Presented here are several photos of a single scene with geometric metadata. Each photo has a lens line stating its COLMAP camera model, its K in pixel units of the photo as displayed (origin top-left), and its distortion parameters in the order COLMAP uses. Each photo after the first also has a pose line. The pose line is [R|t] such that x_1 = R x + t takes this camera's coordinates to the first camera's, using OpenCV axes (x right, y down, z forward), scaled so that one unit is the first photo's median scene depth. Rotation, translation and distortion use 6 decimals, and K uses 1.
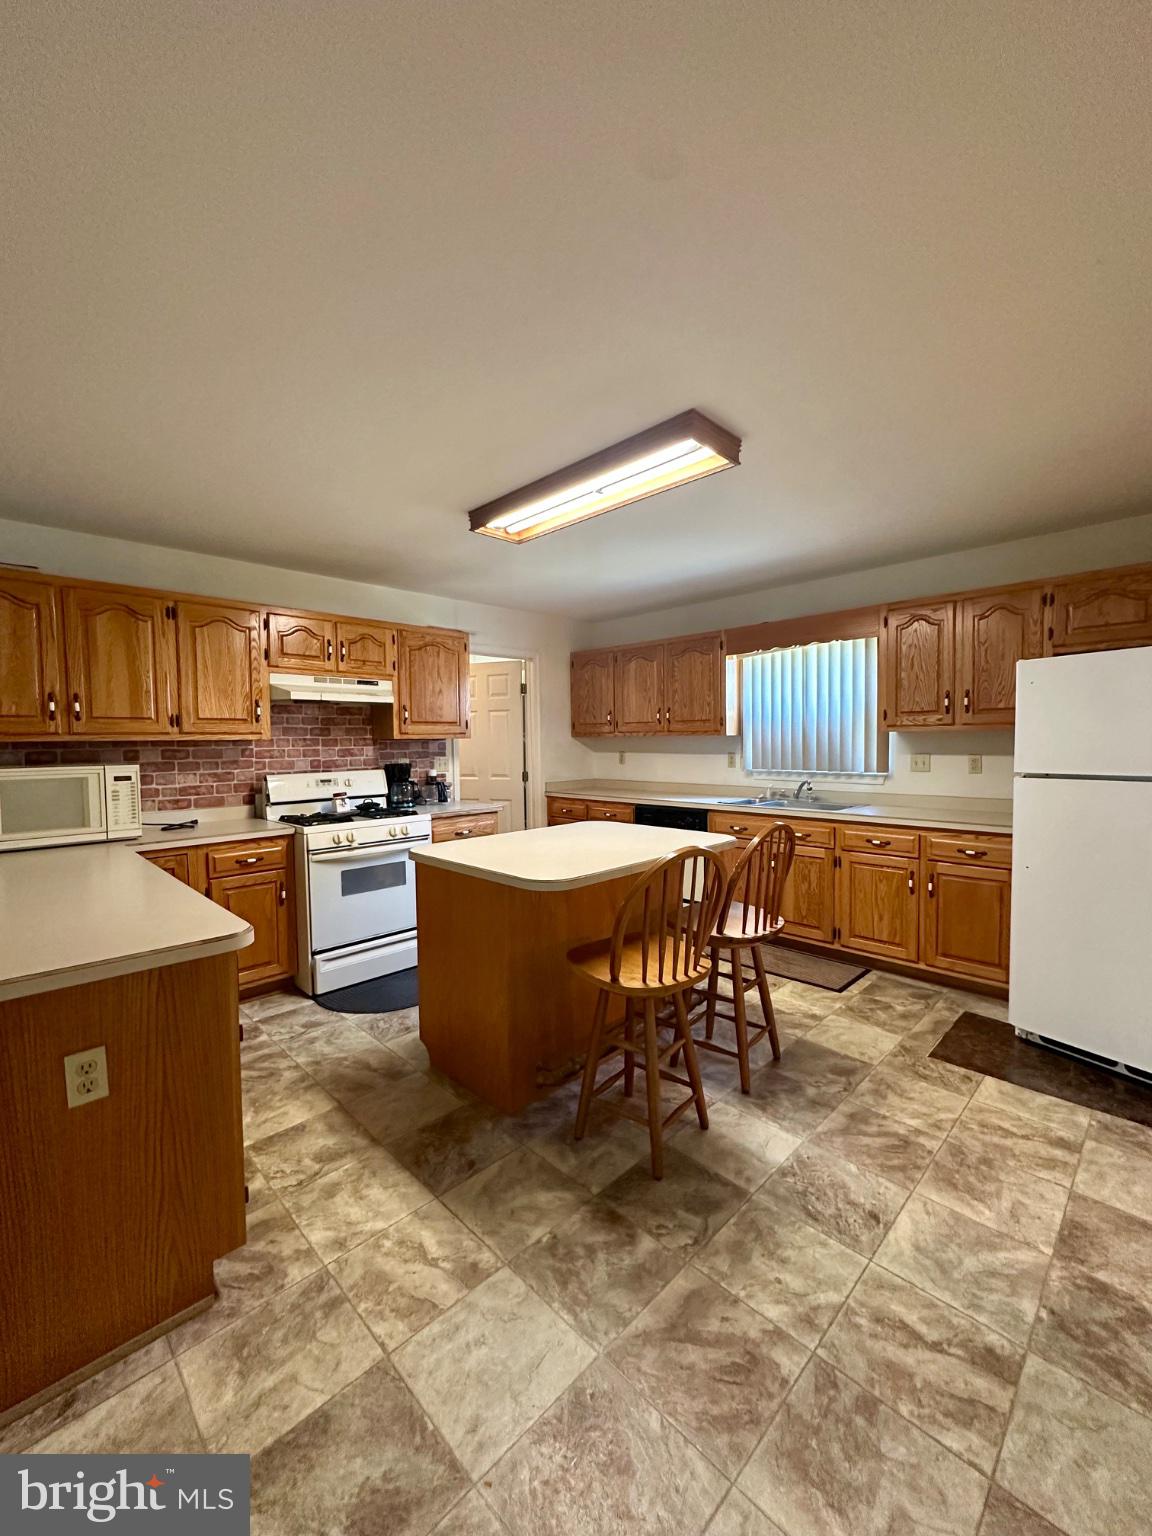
lens RADIAL K [[605.3, 0, 588.9], [0, 605.3, 764.0], [0, 0, 1]] dist [0.000812, 0.000764]
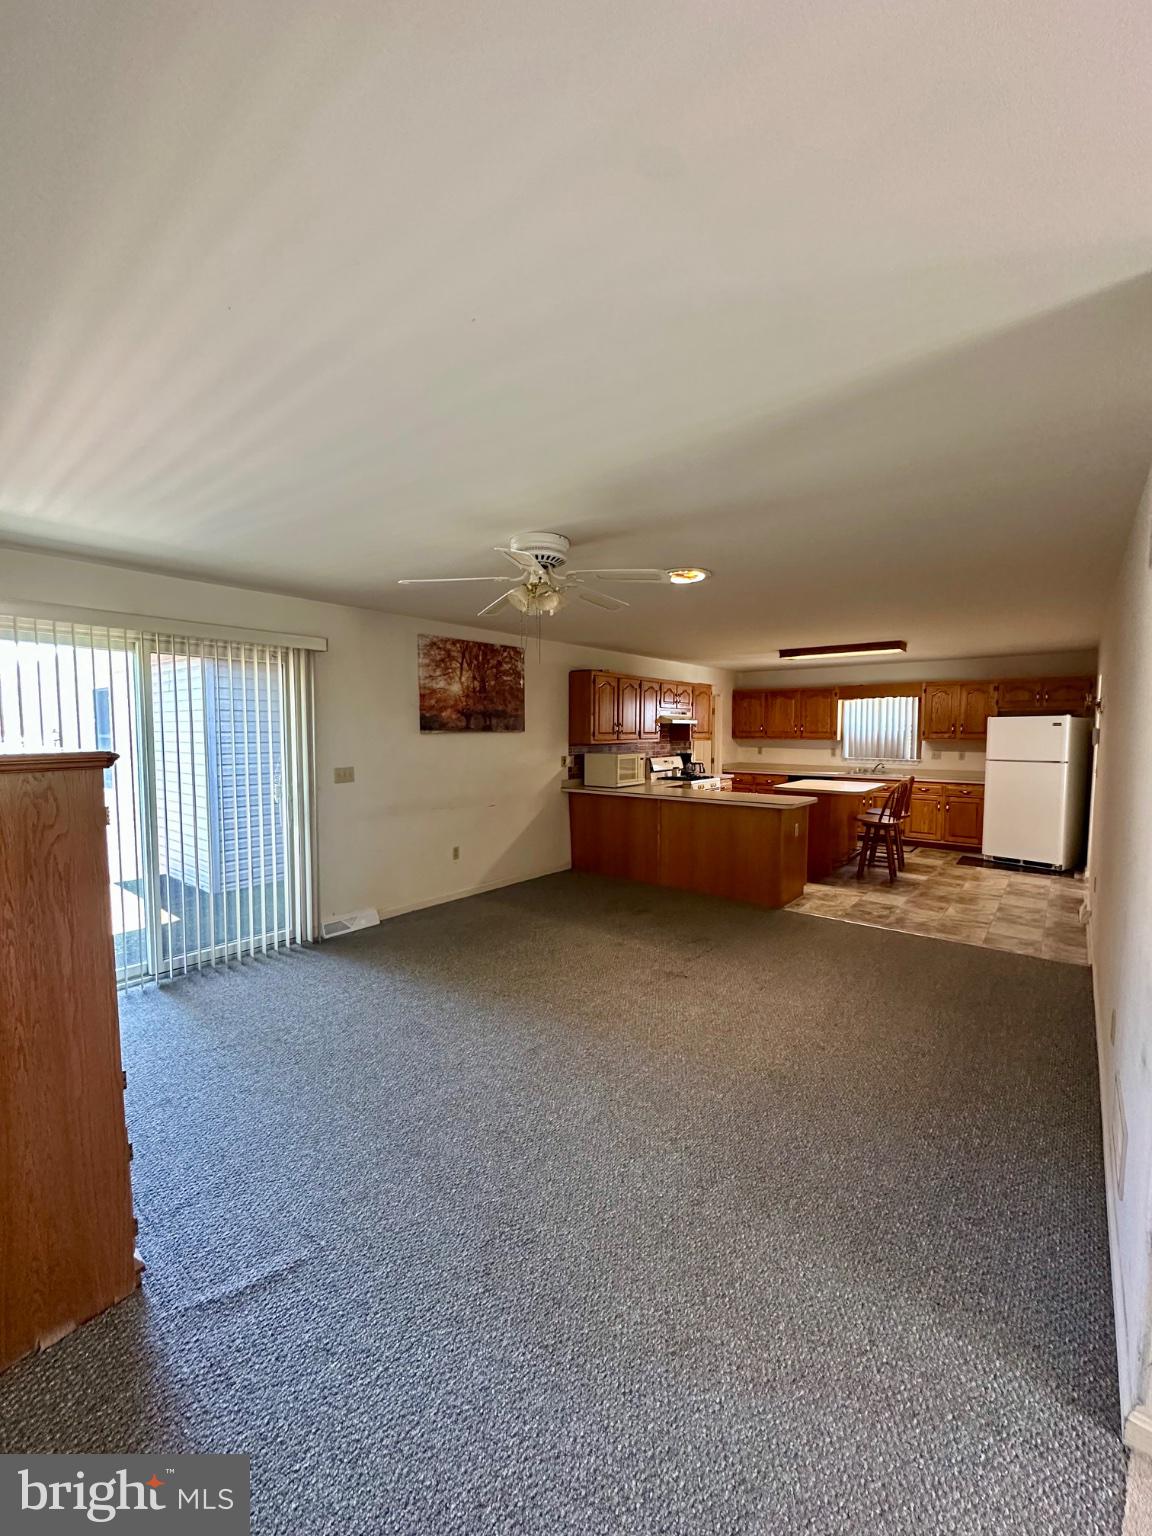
lens RADIAL K [[605.3, 0, 582.5], [0, 605.3, 764.5], [0, 0, 1]] dist [0.000812, 0.000764]
pose [[0.994067, 0.007018, 0.108541, -1.854185], [-0.008997, 0.999802, 0.017756, 0.009661], [-0.108395, -0.018628, 0.993933, -1.991118]]
